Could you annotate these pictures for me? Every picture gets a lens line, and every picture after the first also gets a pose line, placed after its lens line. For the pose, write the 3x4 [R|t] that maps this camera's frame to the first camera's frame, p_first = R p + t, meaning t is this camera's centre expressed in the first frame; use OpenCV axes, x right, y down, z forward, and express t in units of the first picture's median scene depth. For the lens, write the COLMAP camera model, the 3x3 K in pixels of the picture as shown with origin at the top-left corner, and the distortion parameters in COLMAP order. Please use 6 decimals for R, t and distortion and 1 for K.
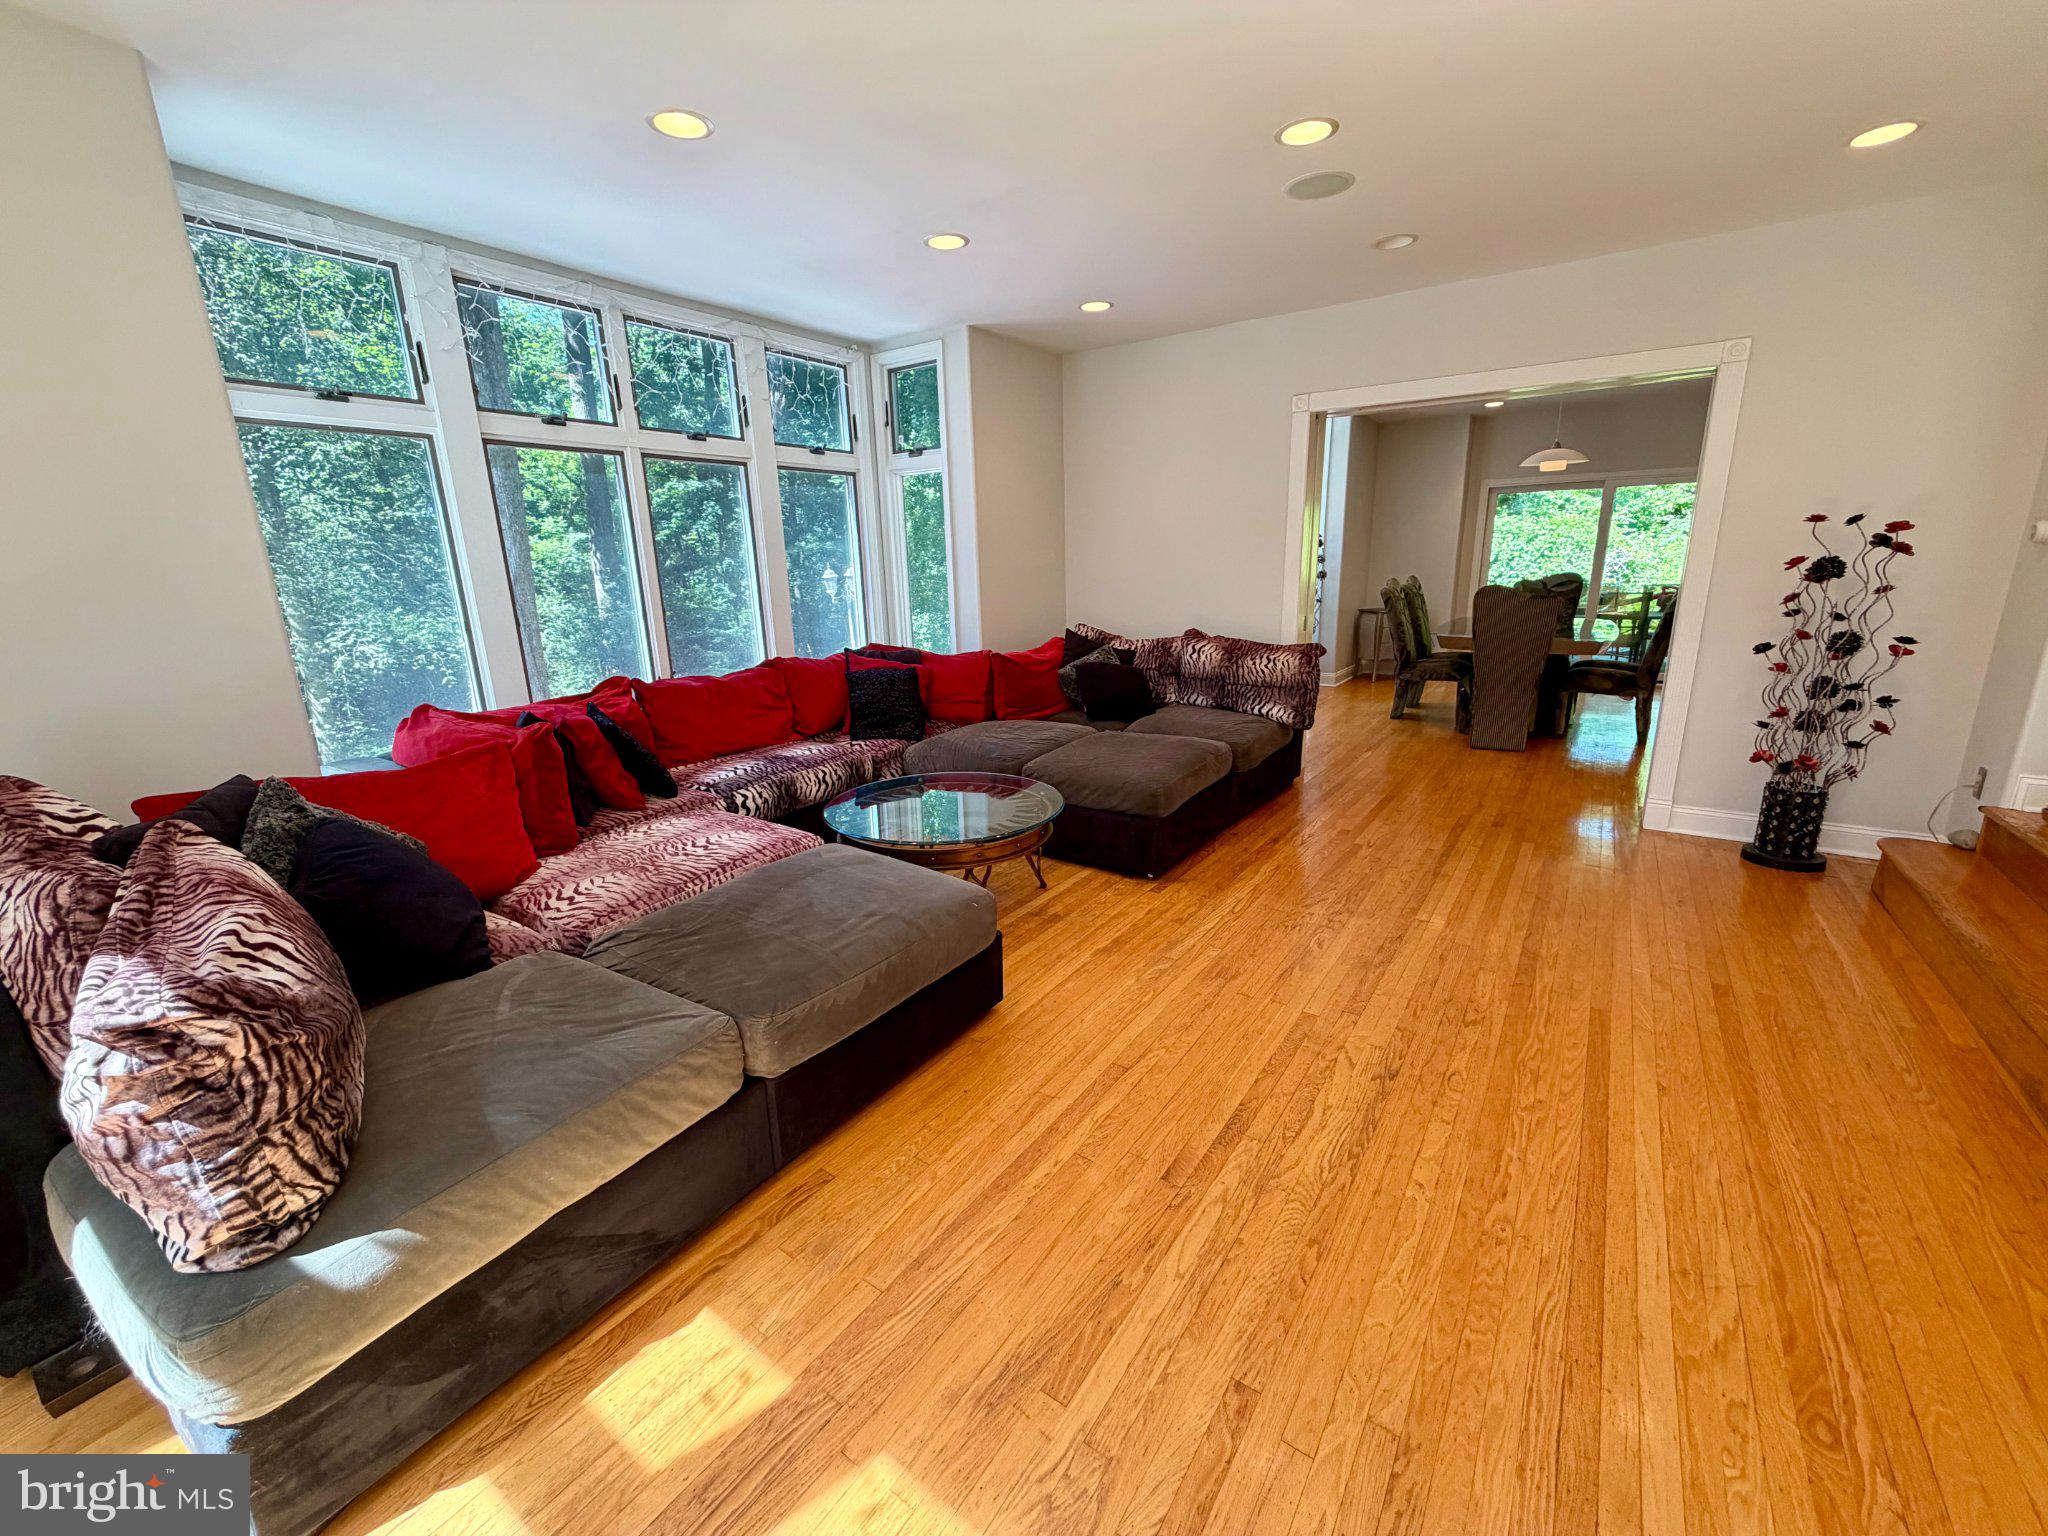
lens RADIAL K [[819.6, 0, 1017.0], [0, 819.6, 768.7], [0, 0, 1]] dist [-0.001405, 0.001176]
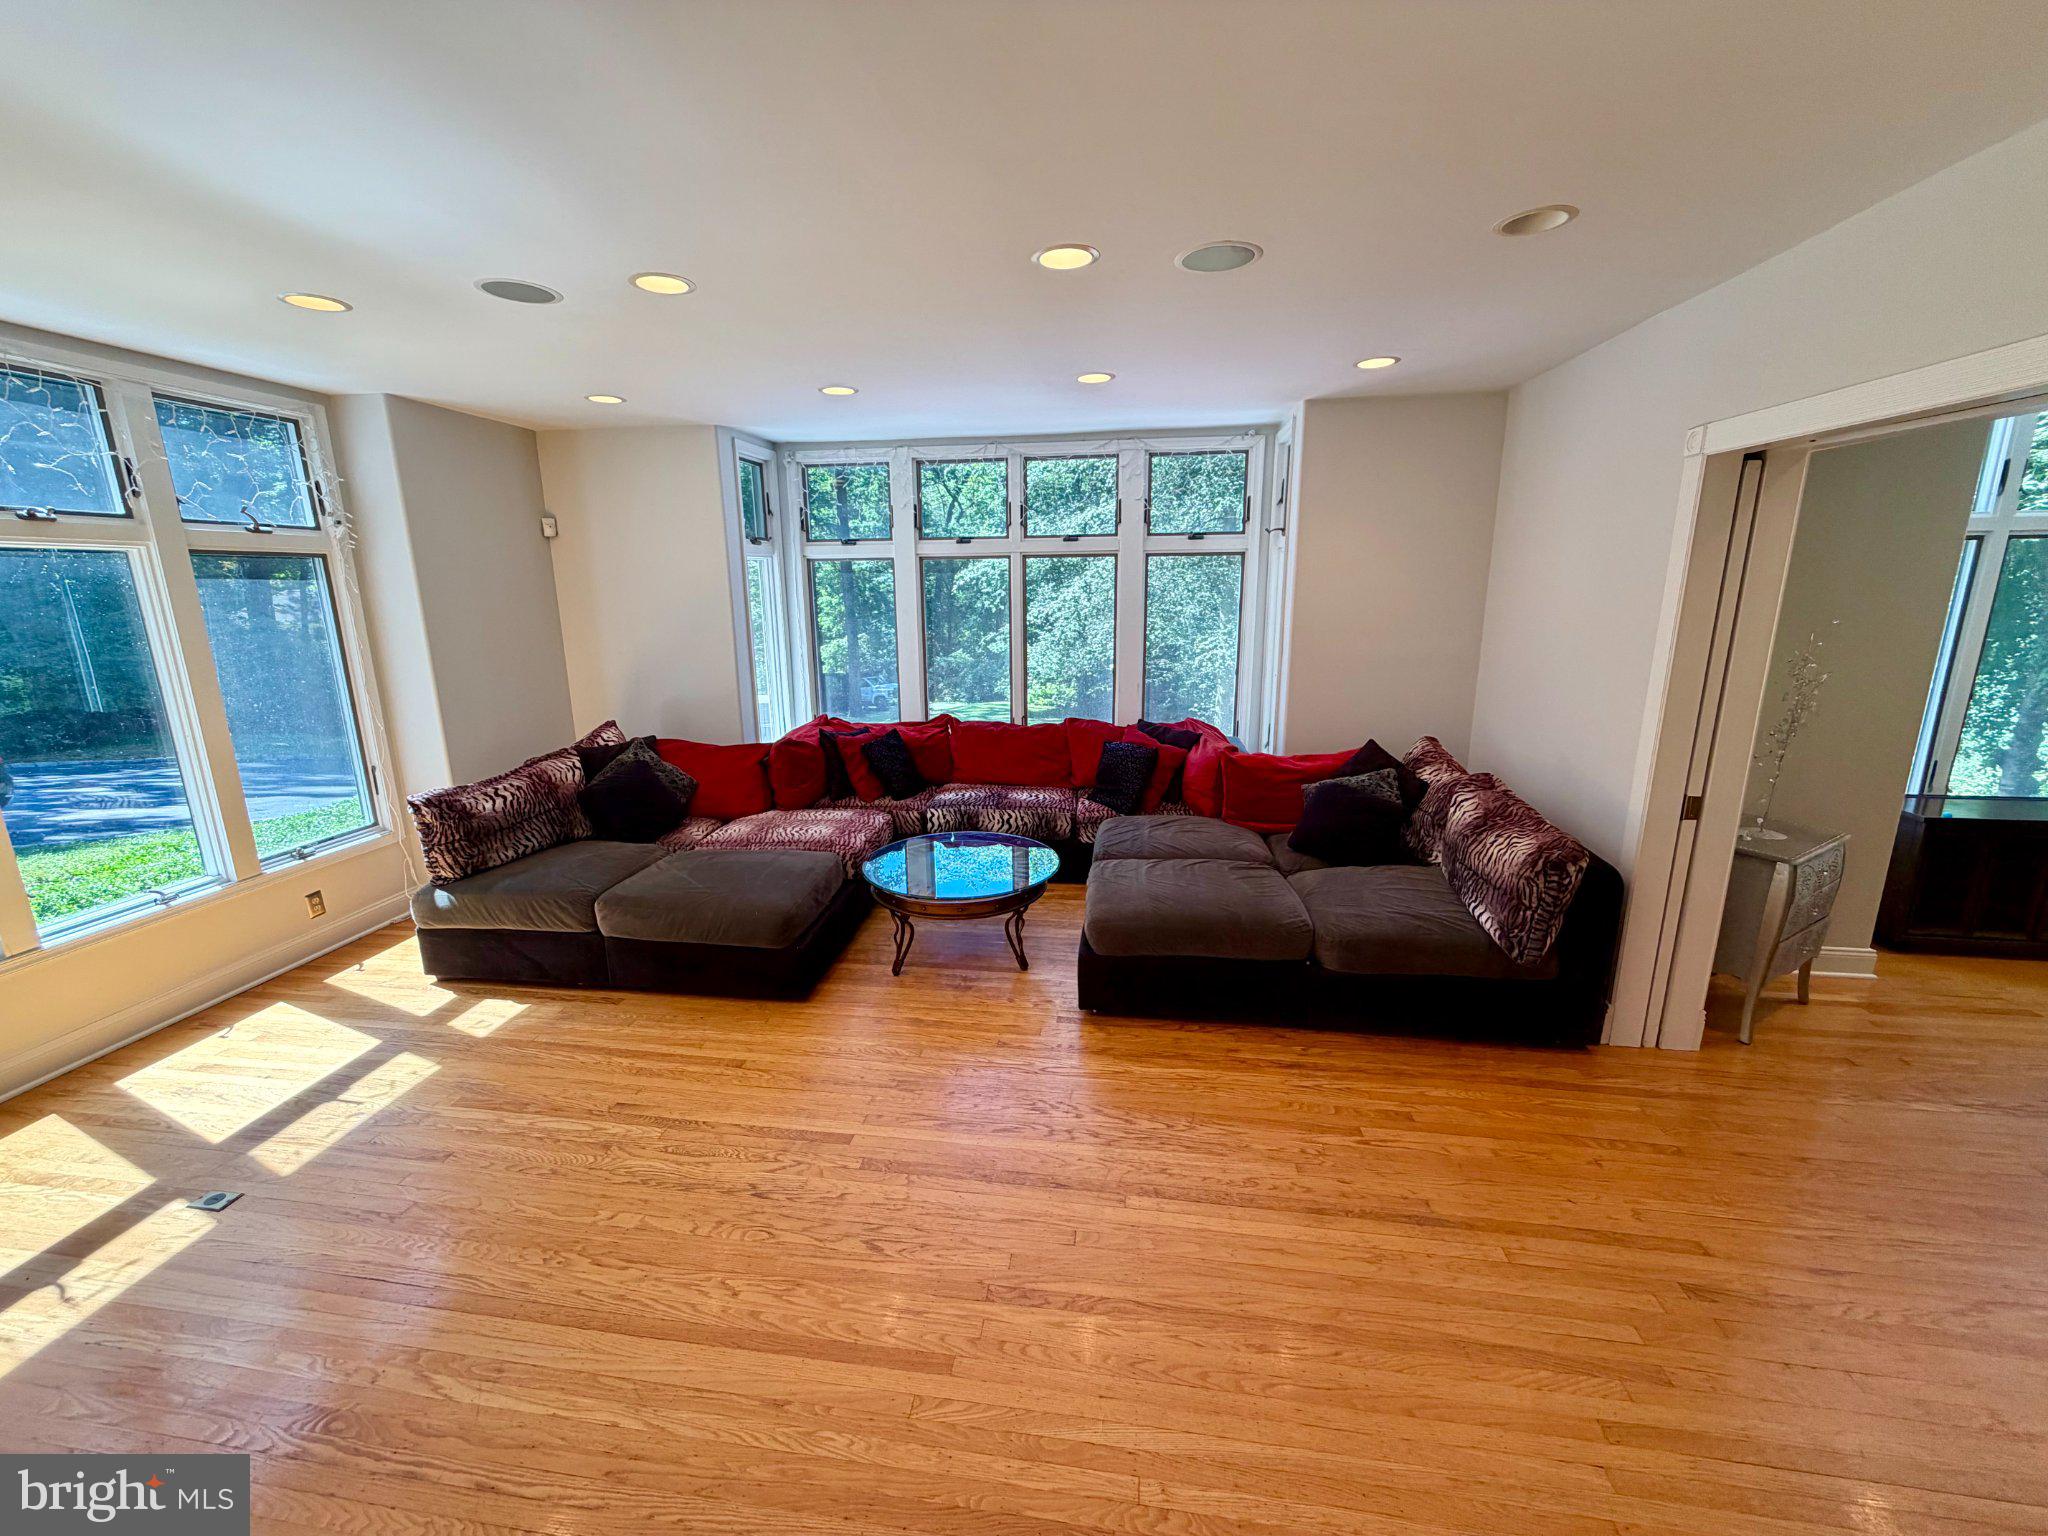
lens RADIAL K [[819.6, 0, 1018.3], [0, 819.6, 768.1], [0, 0, 1]] dist [-0.001405, 0.001176]
pose [[0.455040, 0.218418, -0.863269, 0.847523], [-0.222915, 0.966524, 0.127042, -0.231503], [0.862118, 0.134626, 0.488496, 0.405821]]
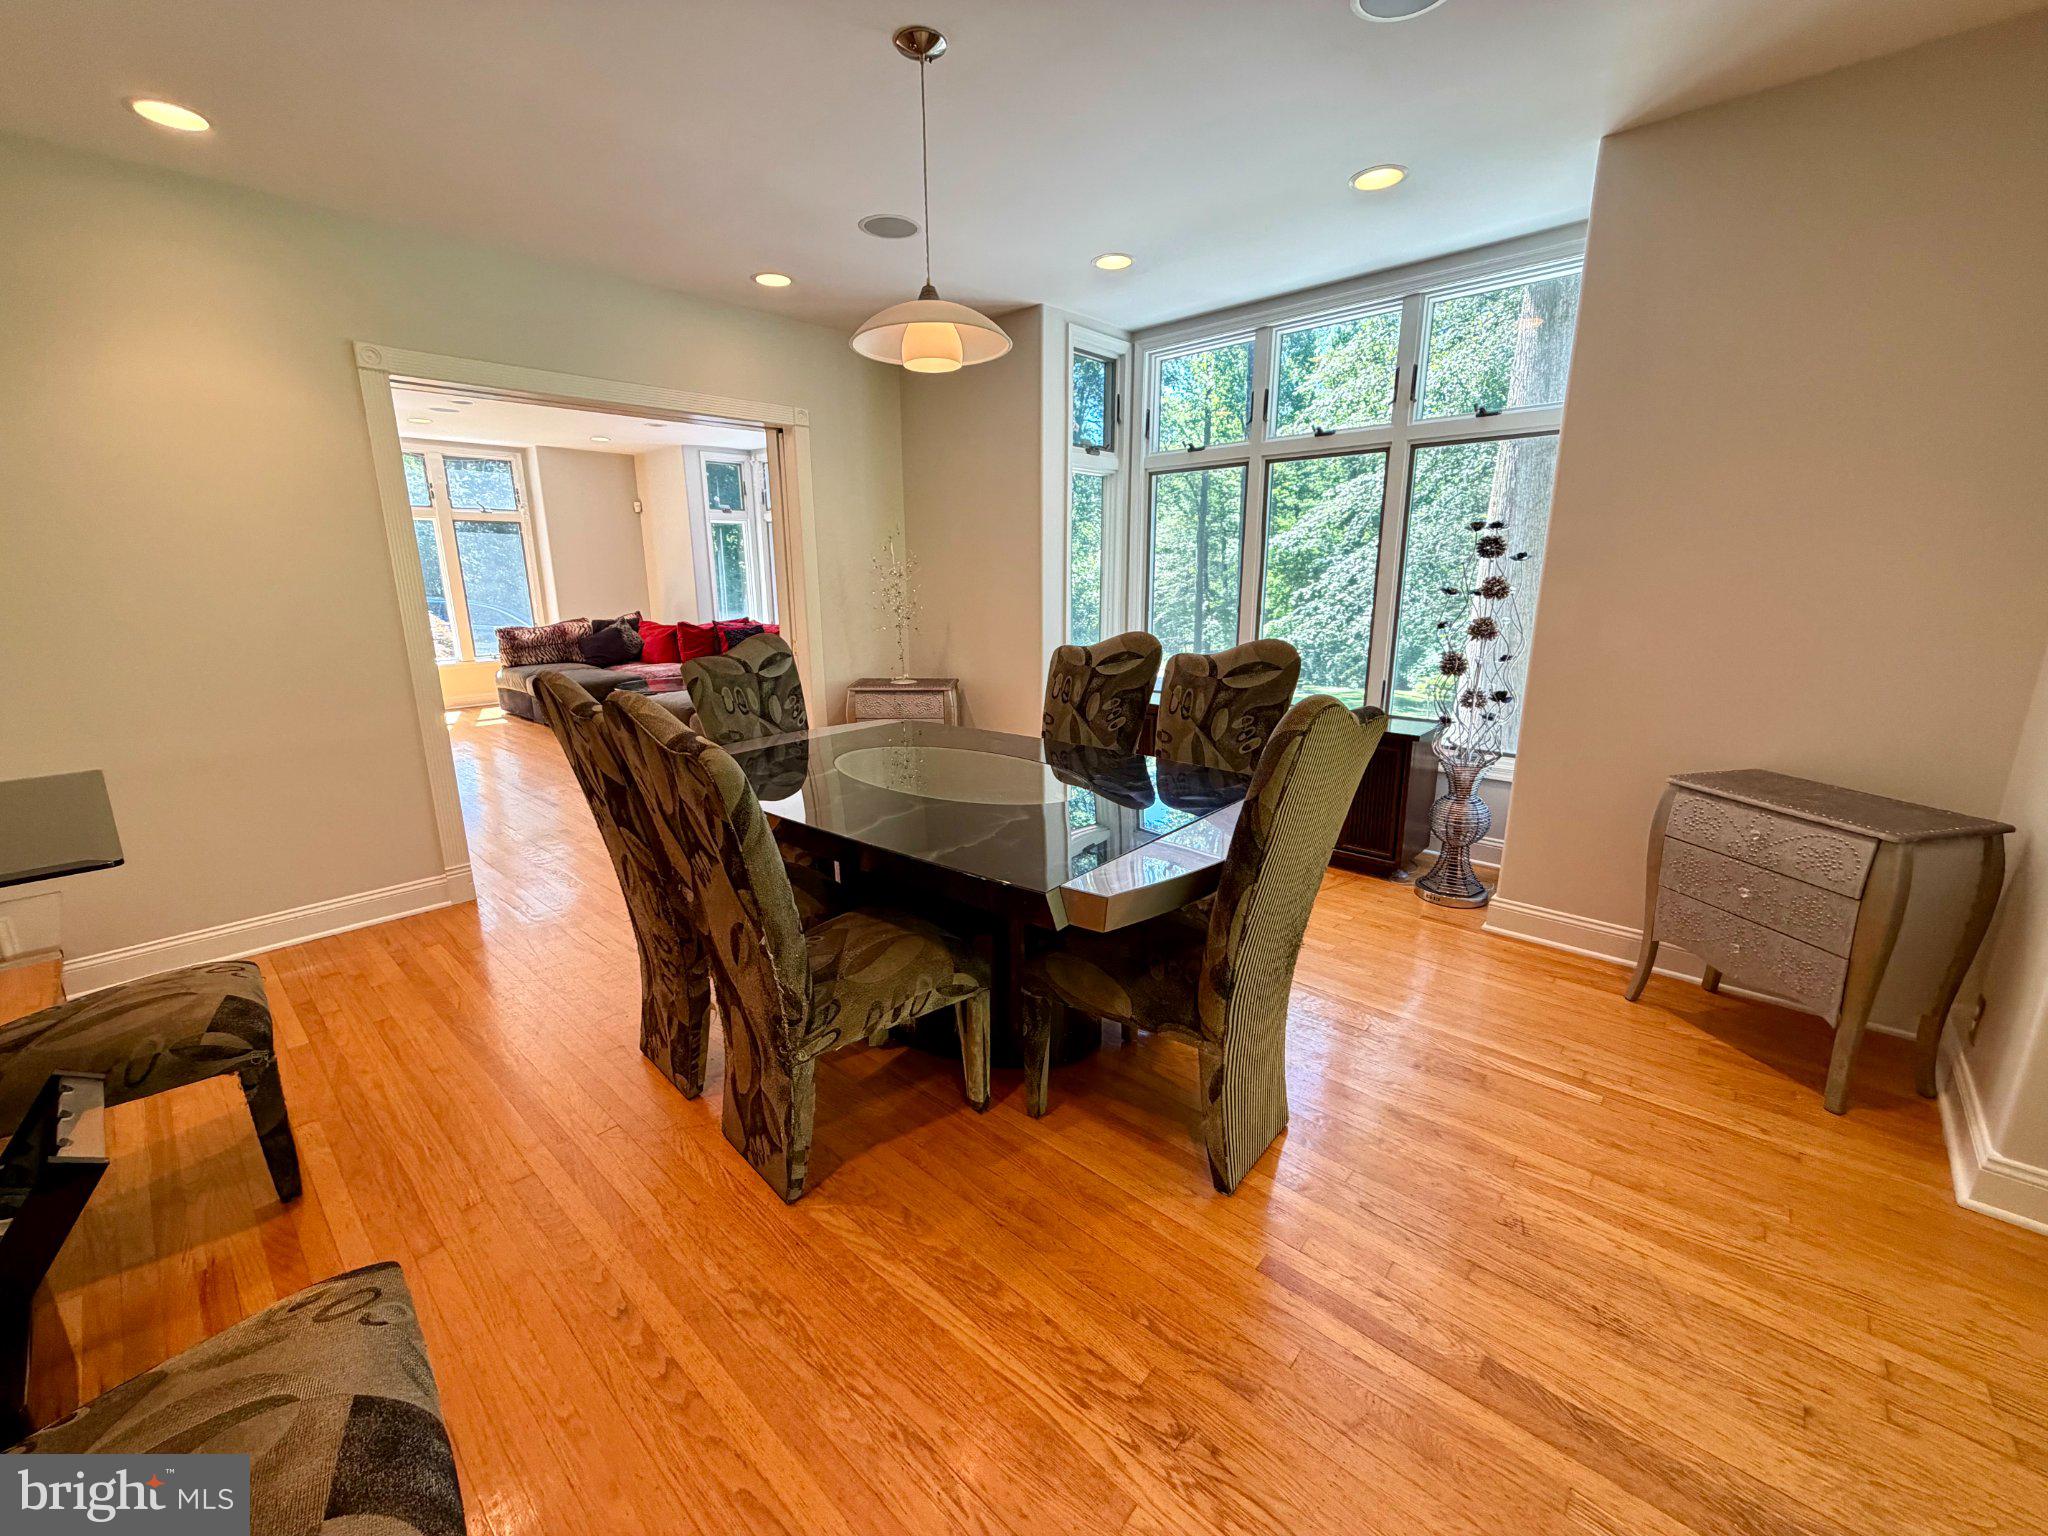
lens RADIAL K [[819.6, 0, 1019.5], [0, 819.6, 773.6], [0, 0, 1]] dist [-0.001405, 0.001176]
pose [[-0.123551, 0.264001, -0.956577, 1.703801], [-0.238484, 0.927811, 0.286865, -0.509446], [0.963255, 0.263571, -0.051672, 1.805994]]
